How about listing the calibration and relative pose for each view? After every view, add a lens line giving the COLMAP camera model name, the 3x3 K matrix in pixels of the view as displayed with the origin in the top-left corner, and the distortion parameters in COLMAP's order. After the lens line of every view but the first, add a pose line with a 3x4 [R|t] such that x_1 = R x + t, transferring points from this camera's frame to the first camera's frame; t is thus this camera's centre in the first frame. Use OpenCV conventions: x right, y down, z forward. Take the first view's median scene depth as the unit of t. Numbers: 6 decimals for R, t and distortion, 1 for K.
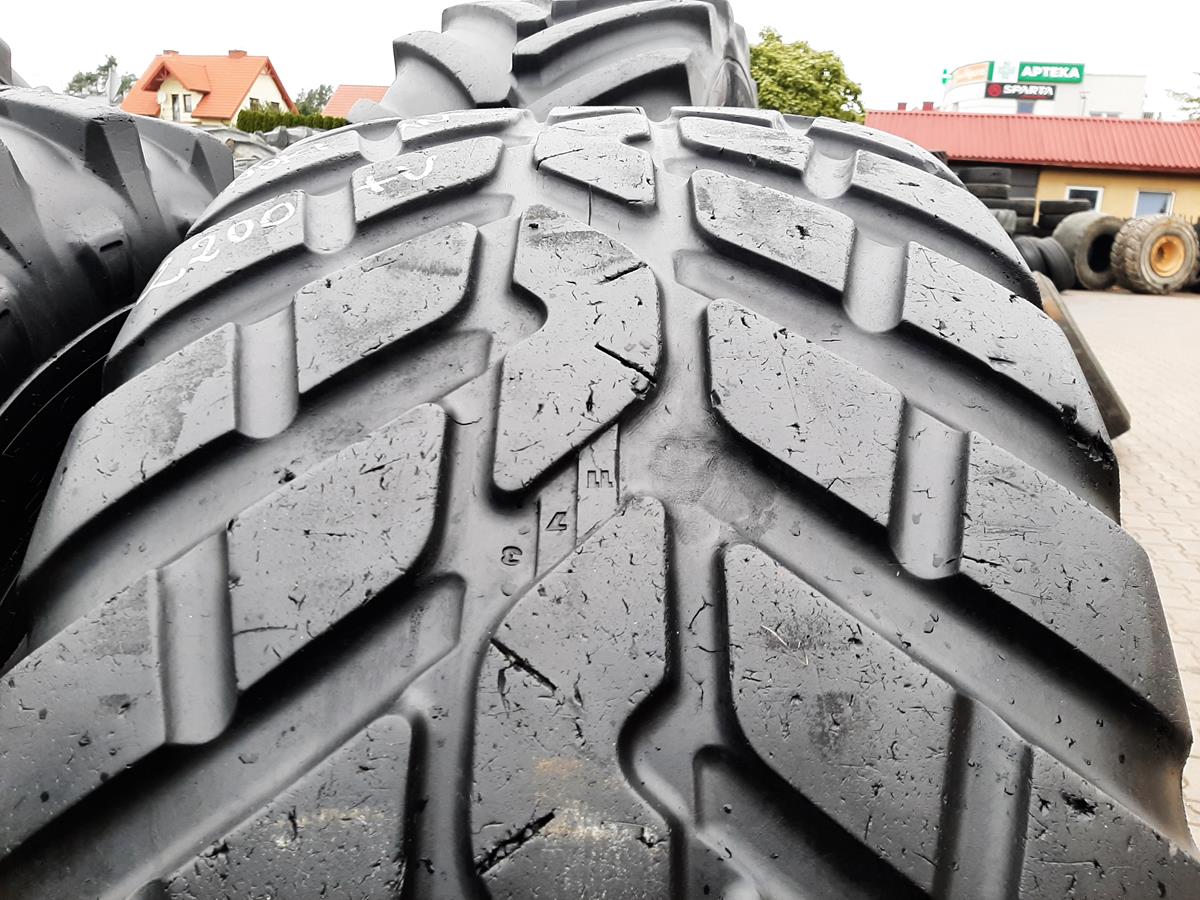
lens RADIAL K [[936.5, 0, 611.7], [0, 936.5, 451.9], [0, 0, 1]] dist [0.077201, -0.166181]
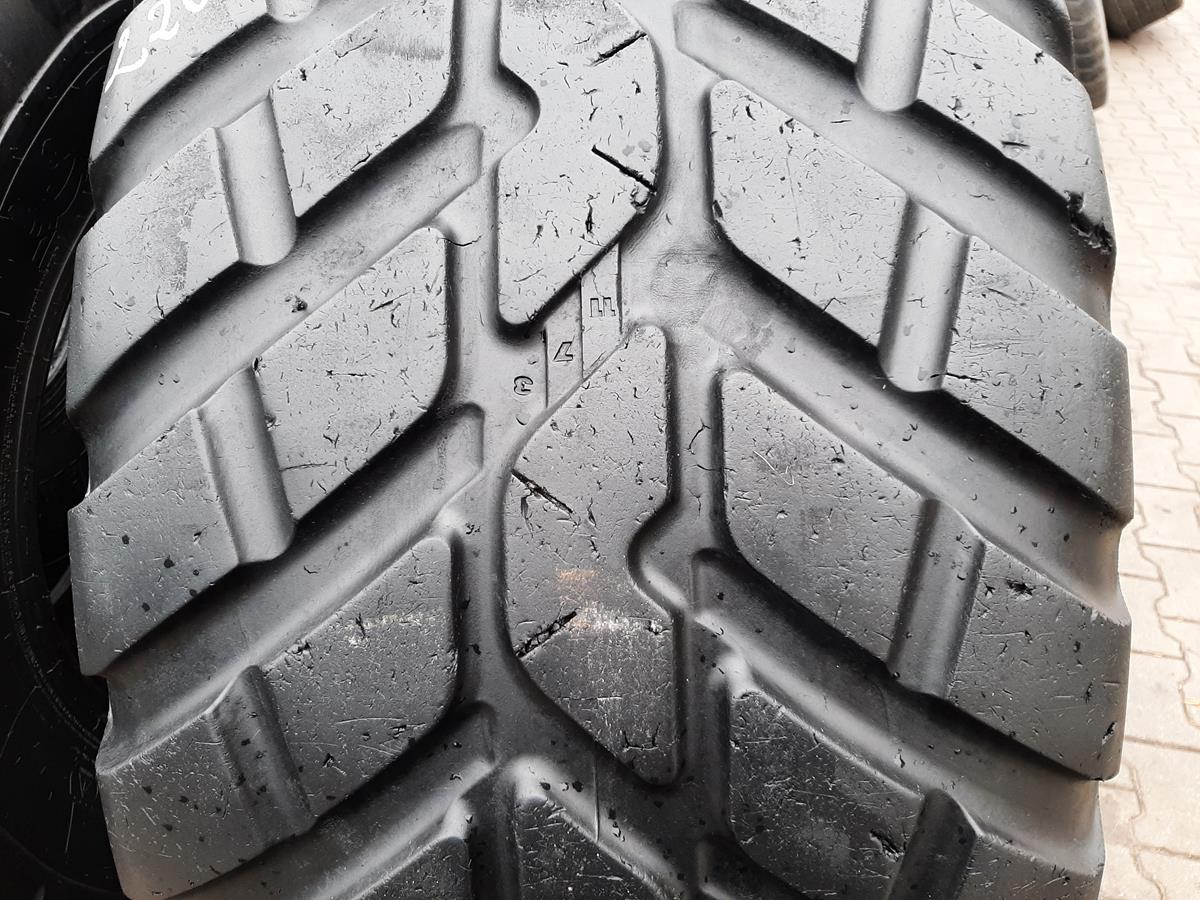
lens RADIAL K [[936.5, 0, 611.7], [0, 936.5, 451.9], [0, 0, 1]] dist [0.077201, -0.166181]
pose [[0.999401, -0.031864, -0.013508, 0.006115], [0.034597, 0.909473, 0.414322, -0.258293], [-0.000917, -0.414541, 0.910030, -0.005081]]
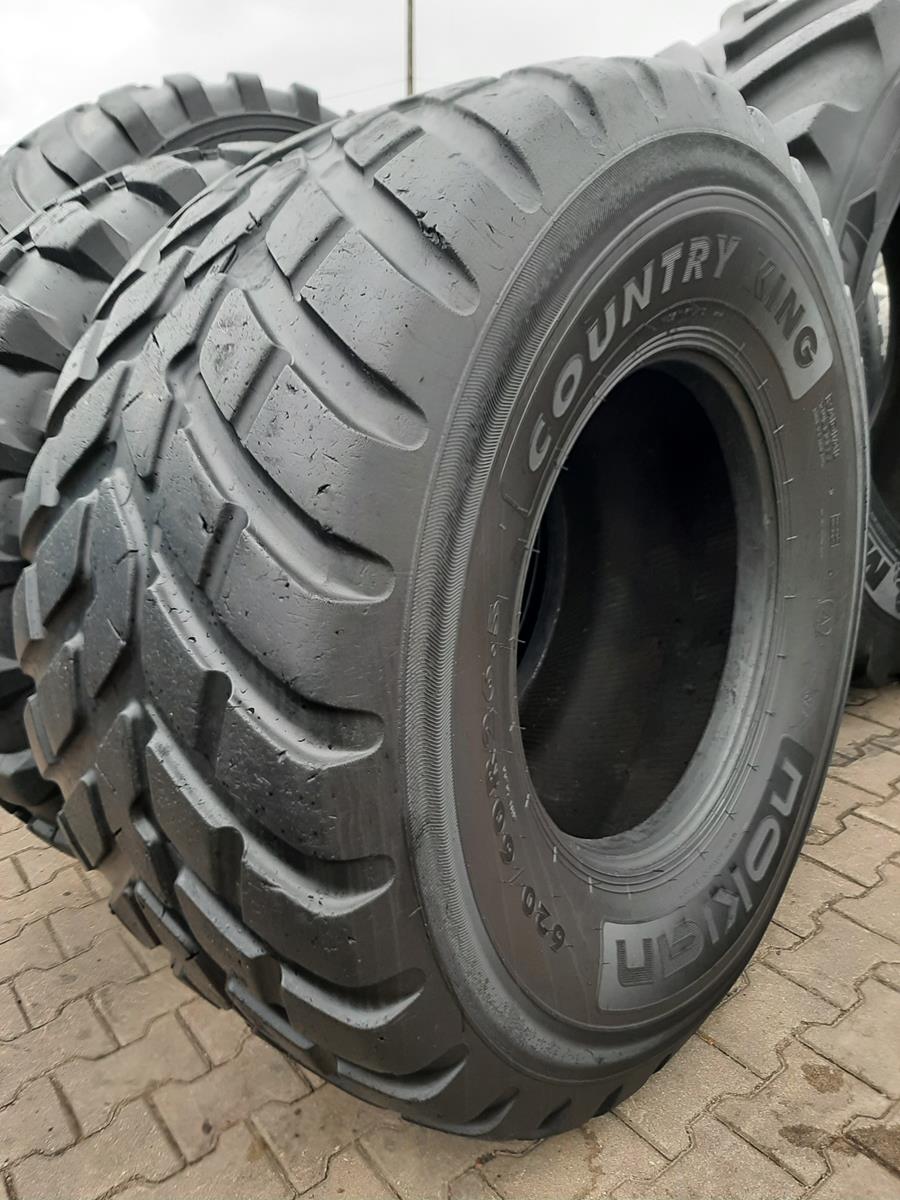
lens RADIAL K [[936.5, 0, 470.8], [0, 936.5, 596.2], [0, 0, 1]] dist [0.077201, -0.166181]
pose [[0.762906, 0.117185, -0.635801, 1.967574], [-0.061164, 0.992107, 0.109465, 0.517196], [0.643610, -0.044623, 0.764051, -0.336637]]
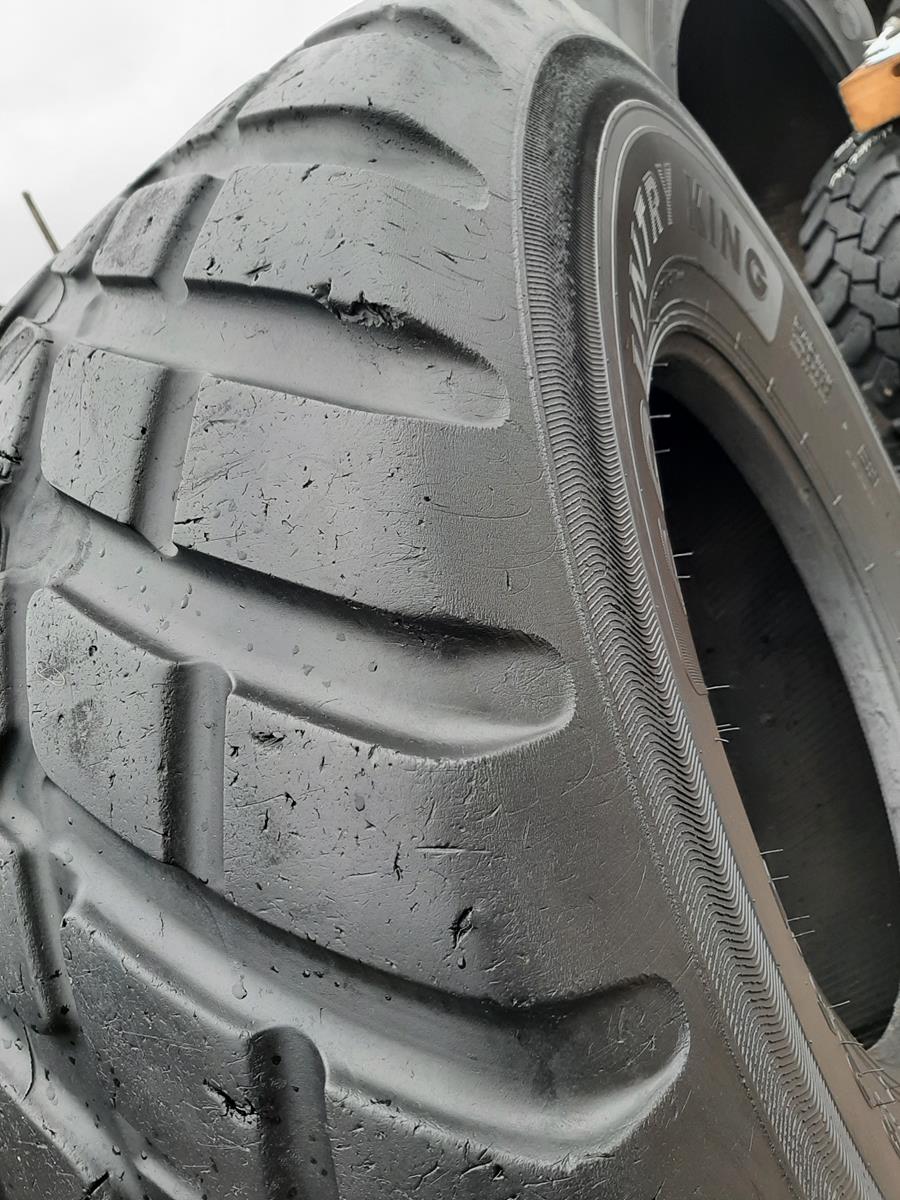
lens RADIAL K [[936.5, 0, 470.8], [0, 936.5, 596.2], [0, 0, 1]] dist [0.077201, -0.166181]
pose [[0.786663, -0.330389, -0.521541, 1.068492], [0.419817, 0.905656, 0.059507, 0.243000], [0.452676, -0.265764, 0.851149, 0.292773]]
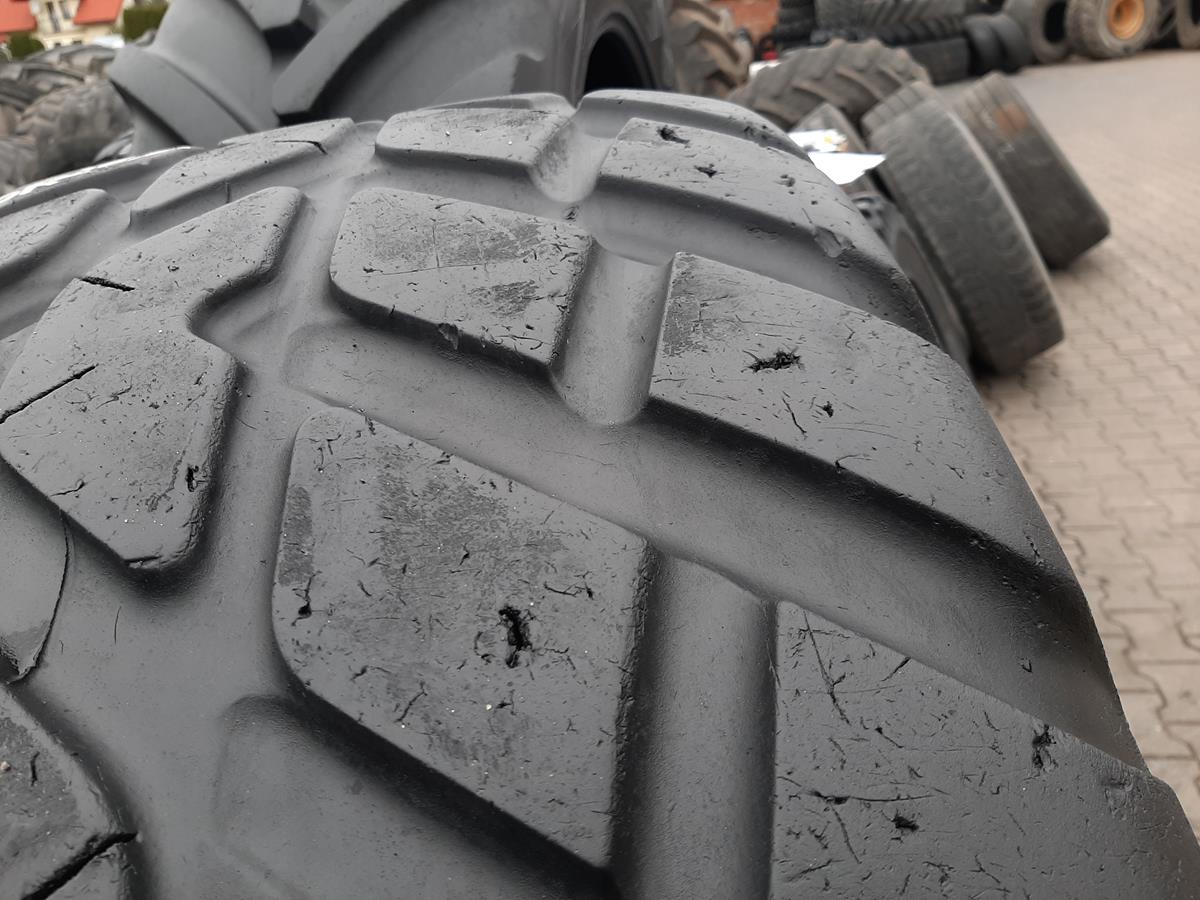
lens RADIAL K [[953.2, 0, 614.2], [0, 953.2, 450.6], [0, 0, 1]] dist [-0.007927, -0.007891]
pose [[0.986914, -0.161050, 0.007952, 0.324700], [0.158048, 0.975936, 0.150230, -0.467058], [-0.031955, -0.147007, 0.988619, 0.772919]]
